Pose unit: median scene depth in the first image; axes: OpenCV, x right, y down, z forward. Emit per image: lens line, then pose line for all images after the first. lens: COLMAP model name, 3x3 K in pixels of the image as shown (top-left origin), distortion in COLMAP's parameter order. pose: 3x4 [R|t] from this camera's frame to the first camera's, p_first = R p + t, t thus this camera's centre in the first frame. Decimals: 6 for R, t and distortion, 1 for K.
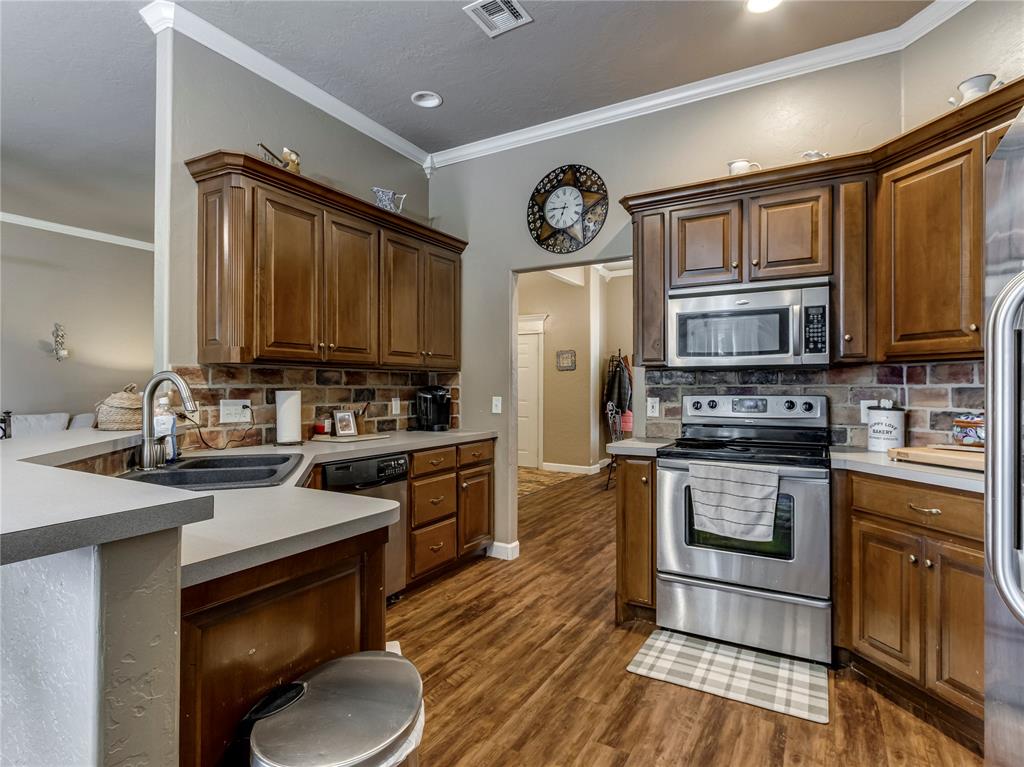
lens RADIAL K [[539.9, 0, 512.9], [0, 539.9, 382.7], [0, 0, 1]] dist [-0.001089, 0.000107]
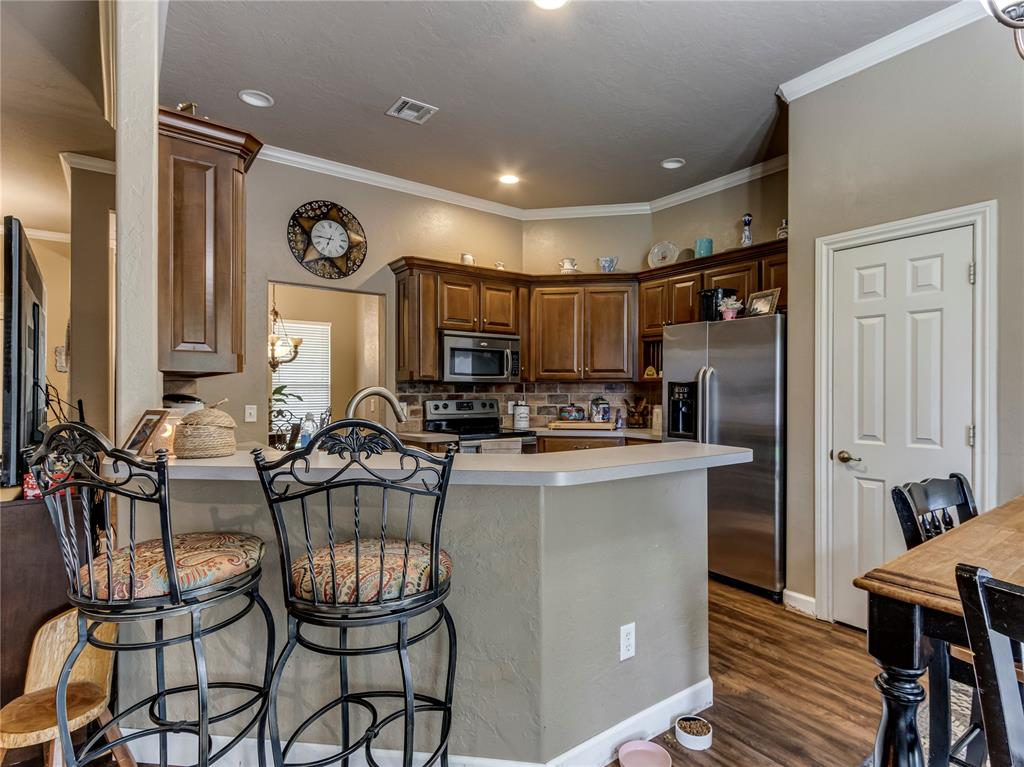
lens RADIAL K [[542.2, 0, 512.7], [0, 542.2, 388.5], [0, 0, 1]] dist [-0.000397, -0.000039]
pose [[0.403907, 0.002840, 0.914795, -1.021031], [-0.008109, 0.999967, 0.000476, -0.012668], [-0.914764, -0.007611, 0.403917, 0.224485]]
